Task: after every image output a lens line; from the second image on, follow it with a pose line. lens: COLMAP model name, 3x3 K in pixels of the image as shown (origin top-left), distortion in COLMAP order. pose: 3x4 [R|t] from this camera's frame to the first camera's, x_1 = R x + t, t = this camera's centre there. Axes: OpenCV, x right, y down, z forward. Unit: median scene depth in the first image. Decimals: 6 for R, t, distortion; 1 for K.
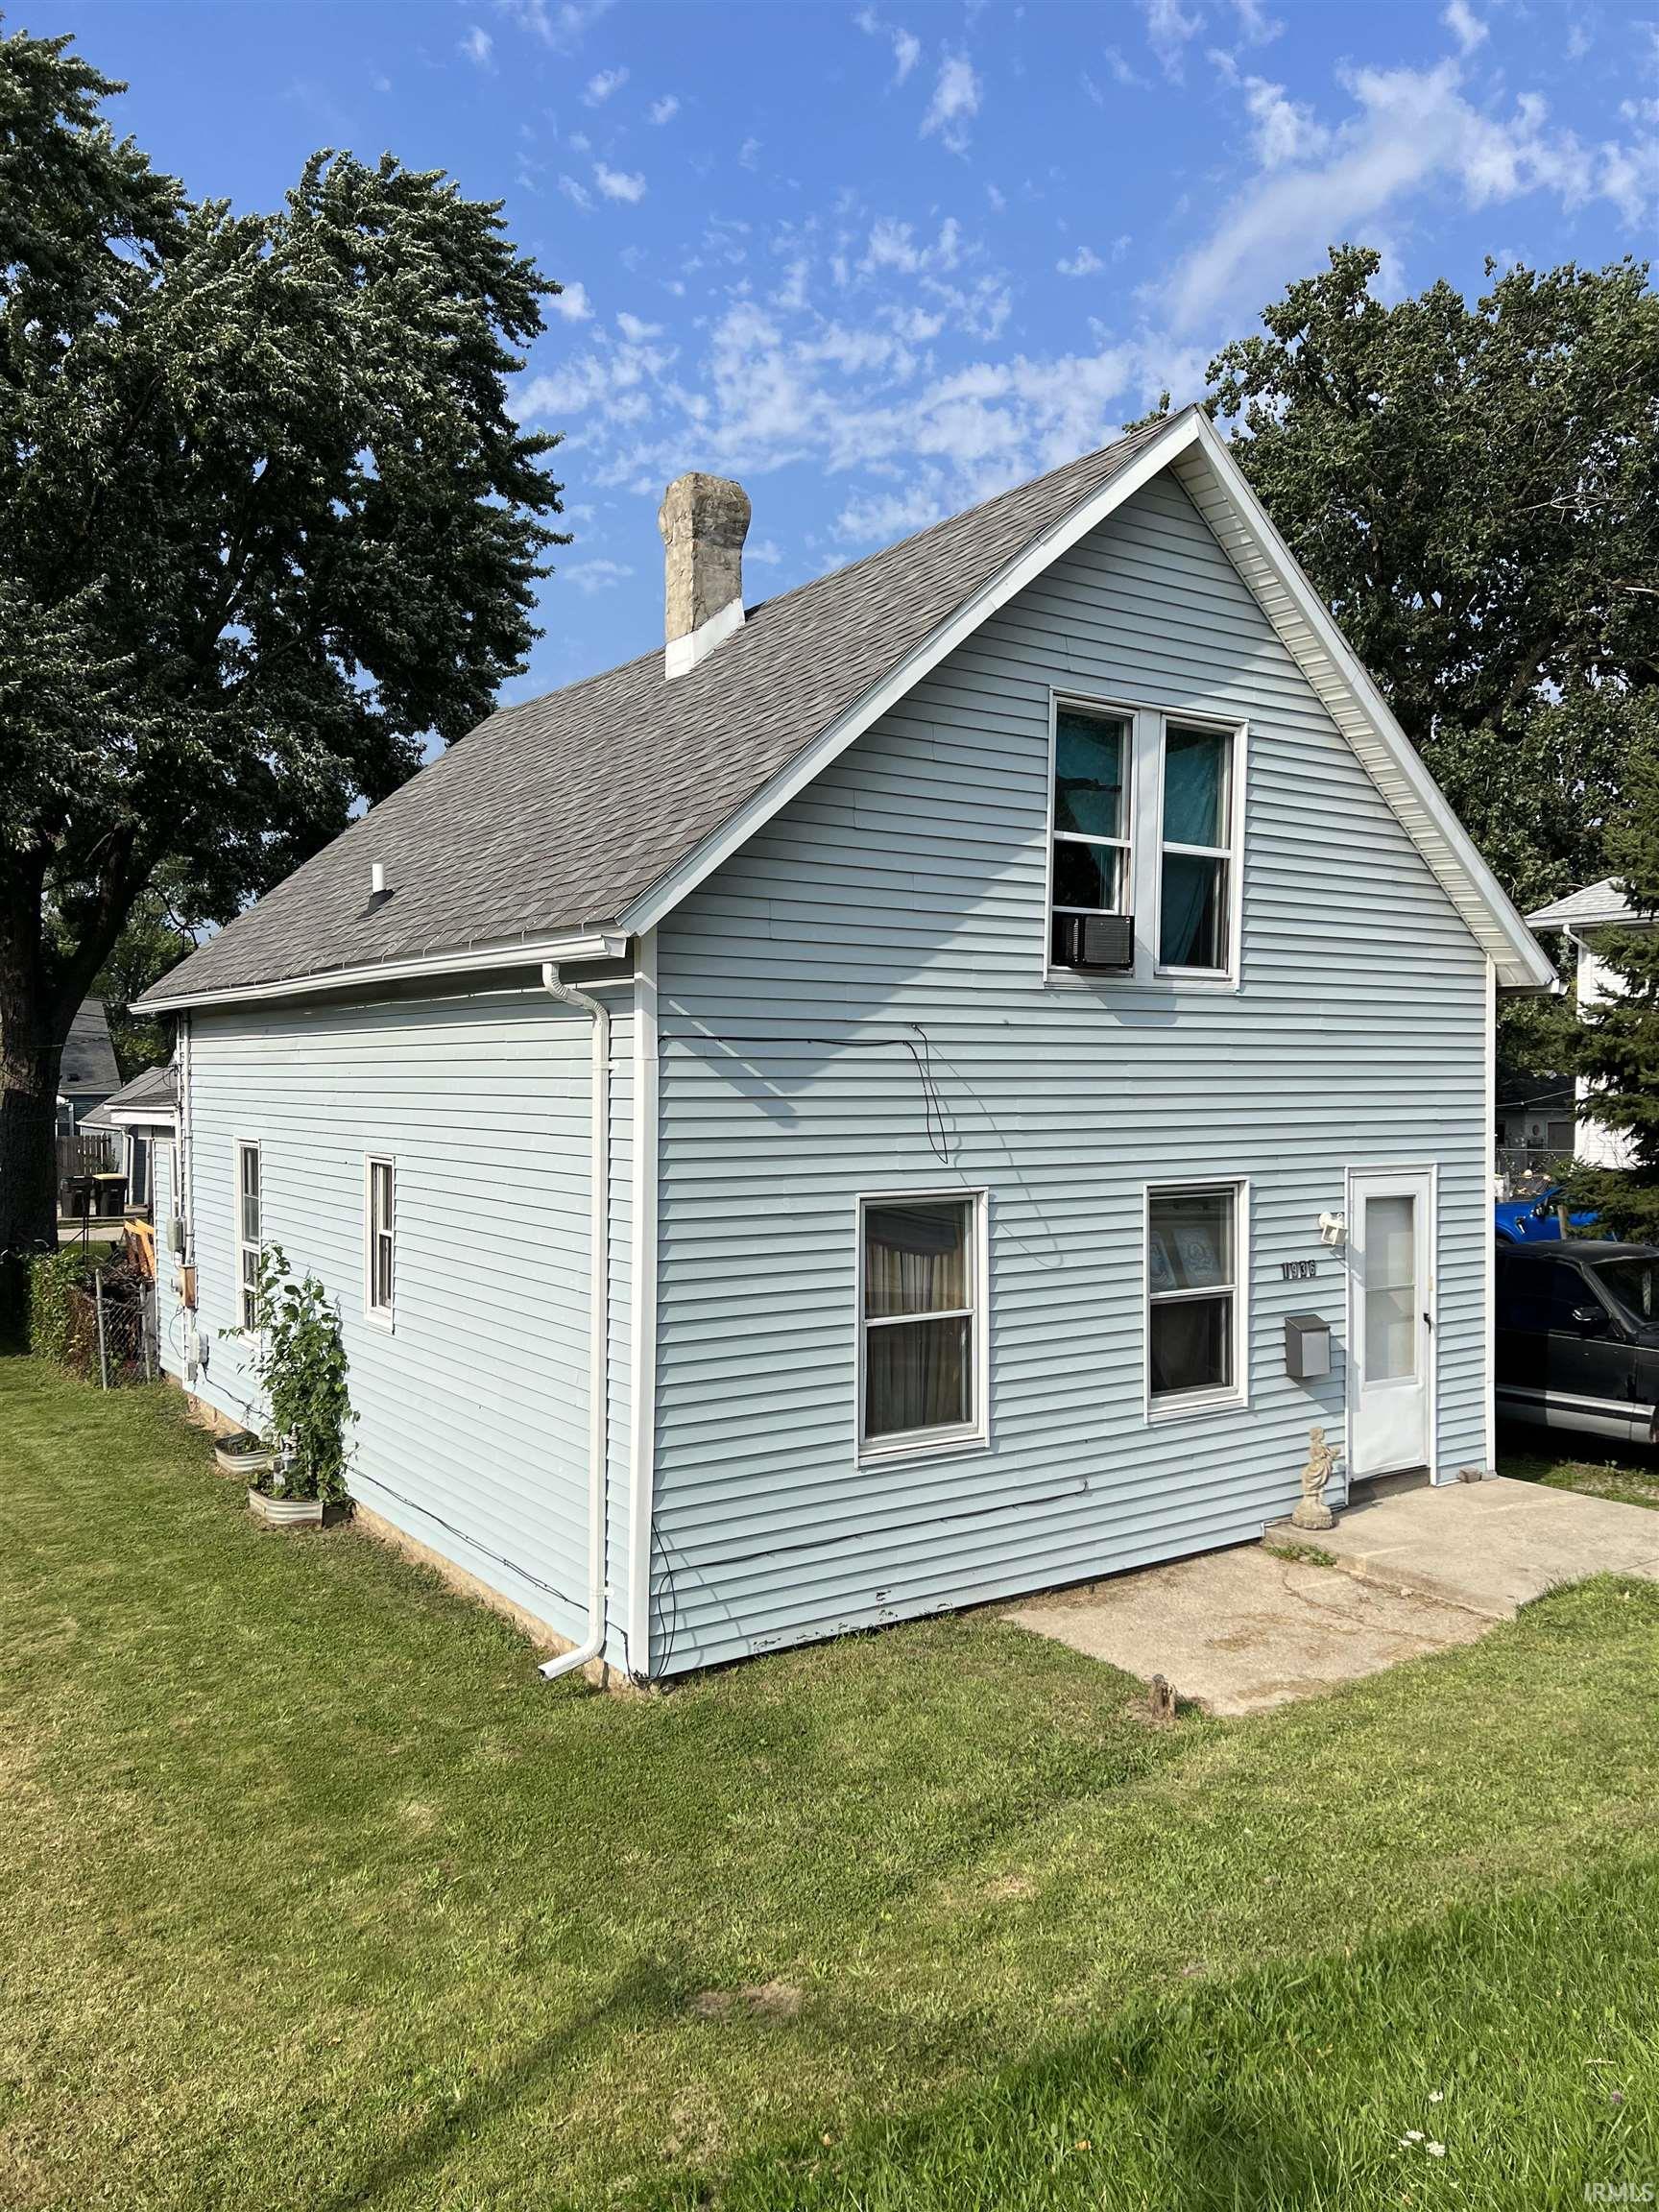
lens RADIAL K [[1666.0, 0, 842.5], [0, 1666.0, 1109.5], [0, 0, 1]] dist [0.030203, -0.015373]
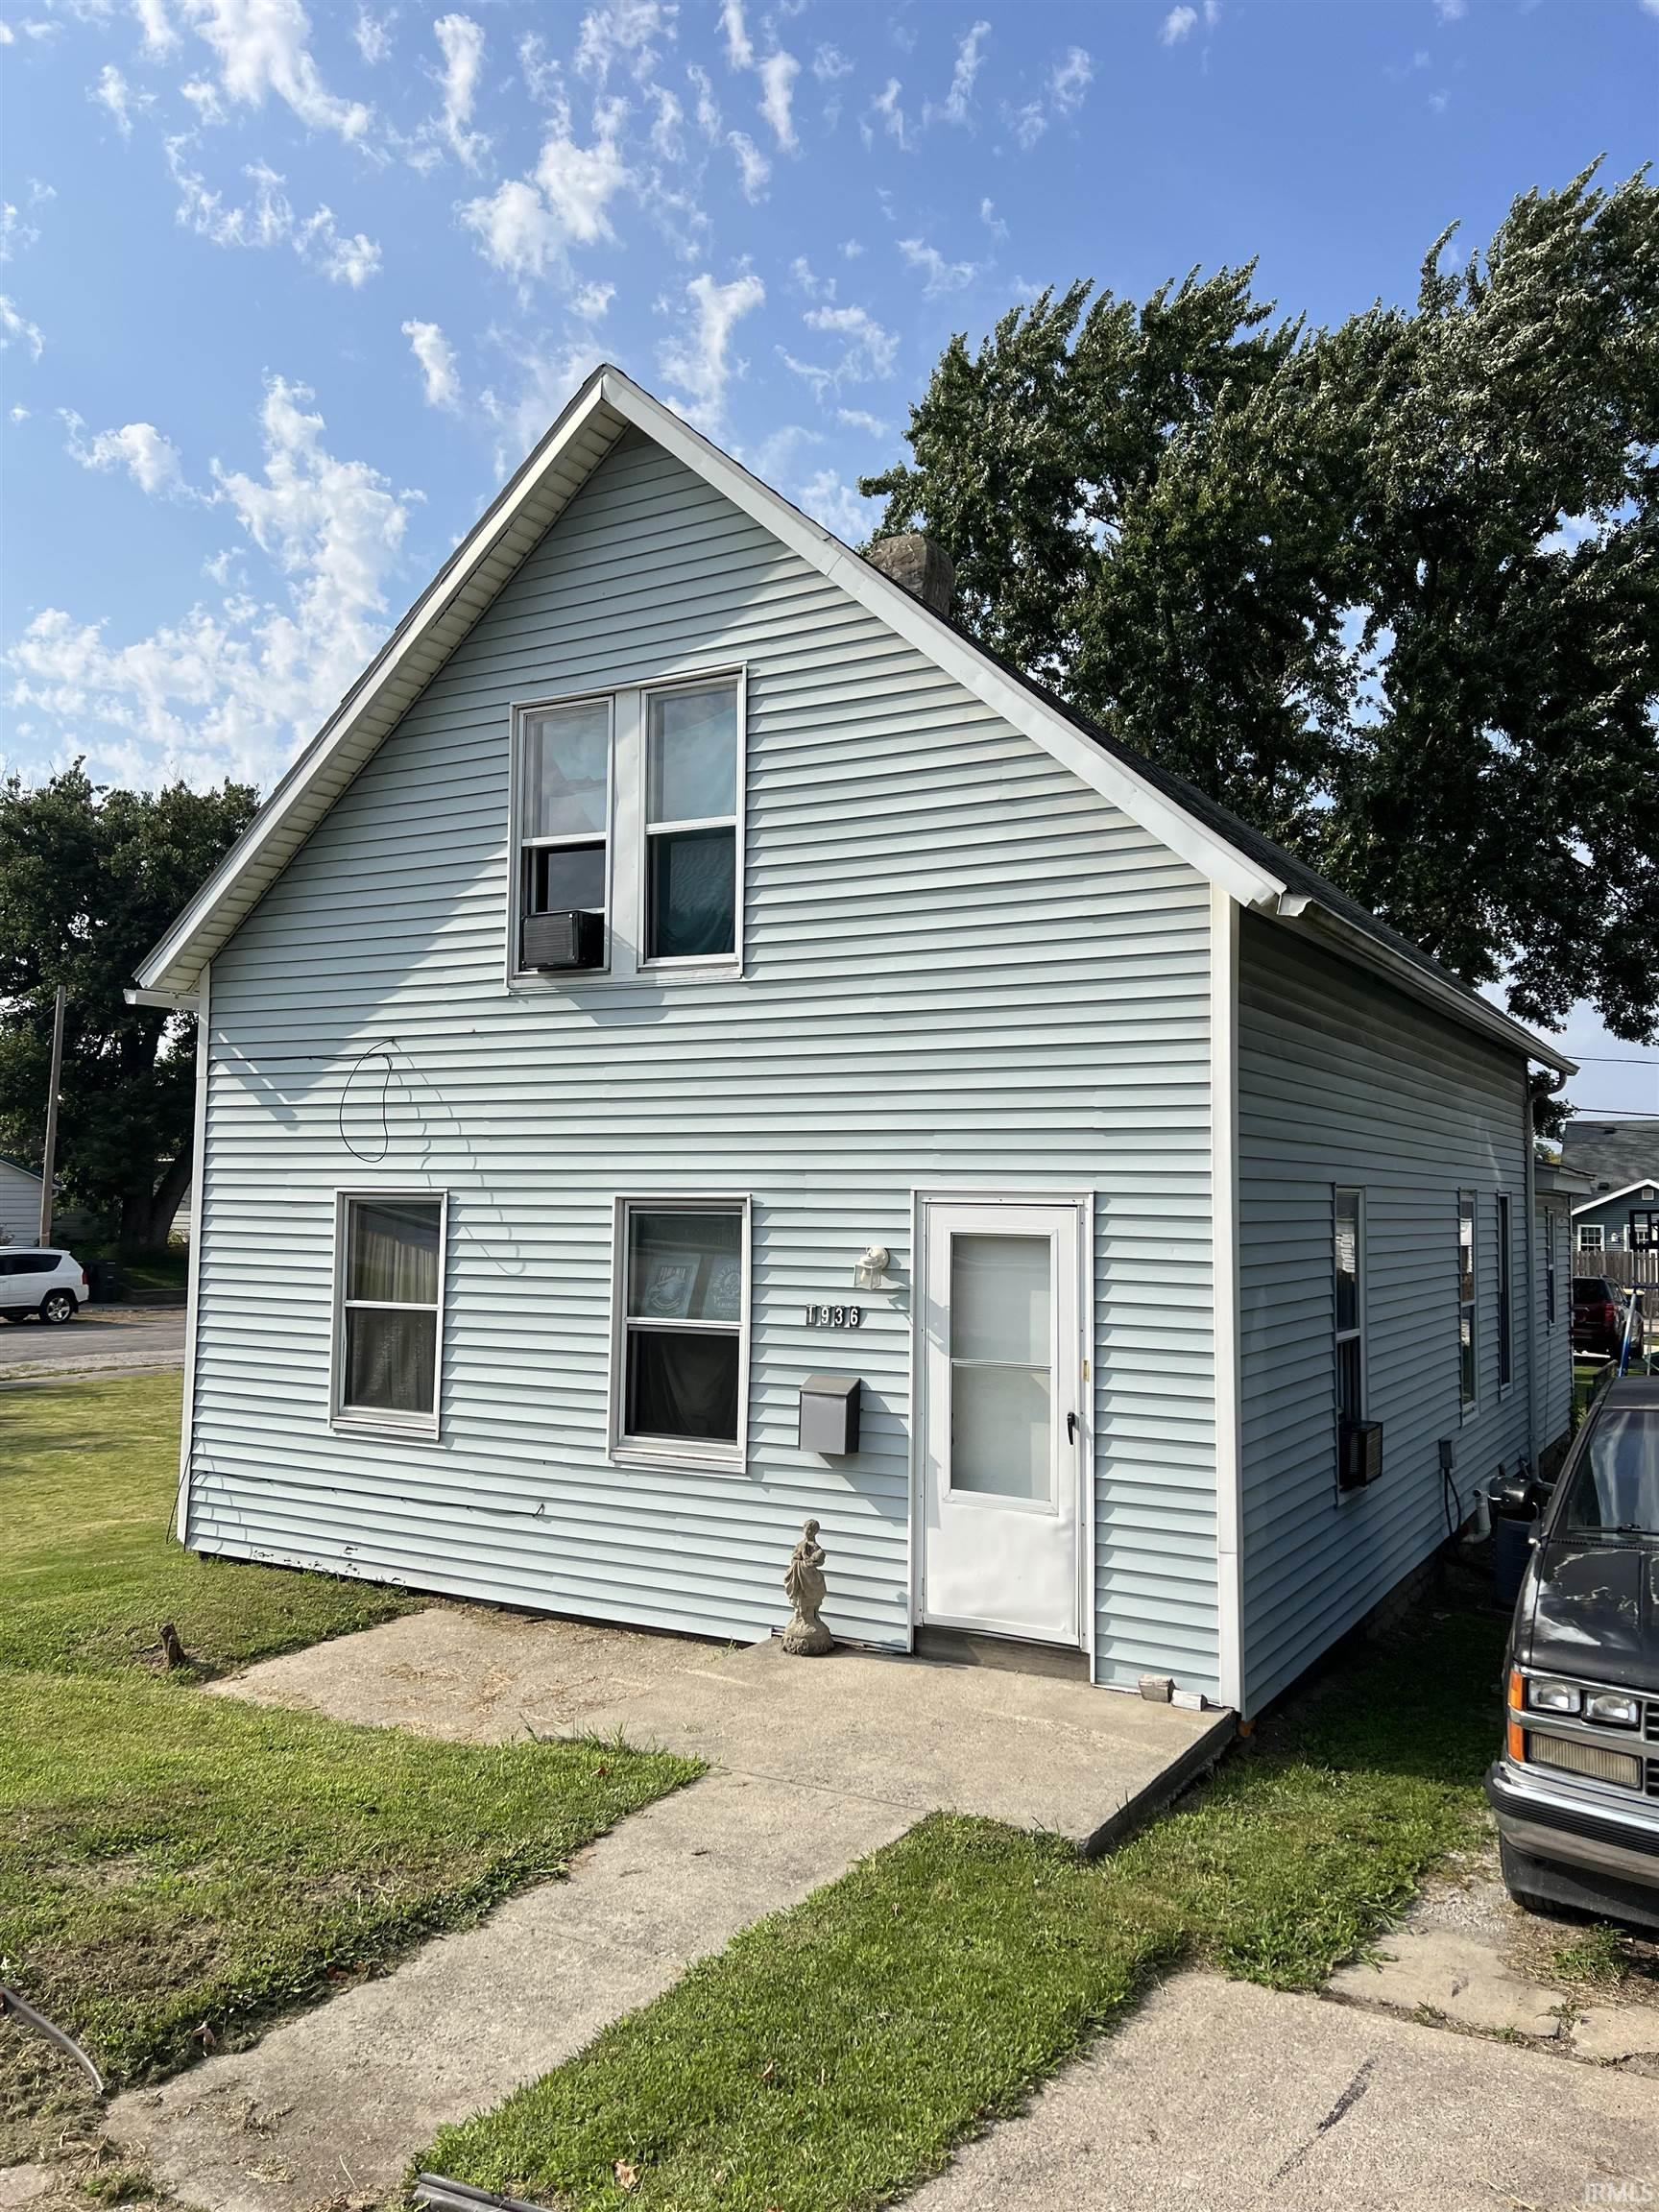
lens RADIAL K [[1666.0, 0, 845.5], [0, 1666.0, 1100.7], [0, 0, 1]] dist [0.030203, -0.015373]
pose [[0.433839, -0.049337, -0.899638, 1.100251], [-0.033361, 0.996935, -0.070761, 0.055190], [0.900372, 0.060711, 0.430864, 0.738527]]
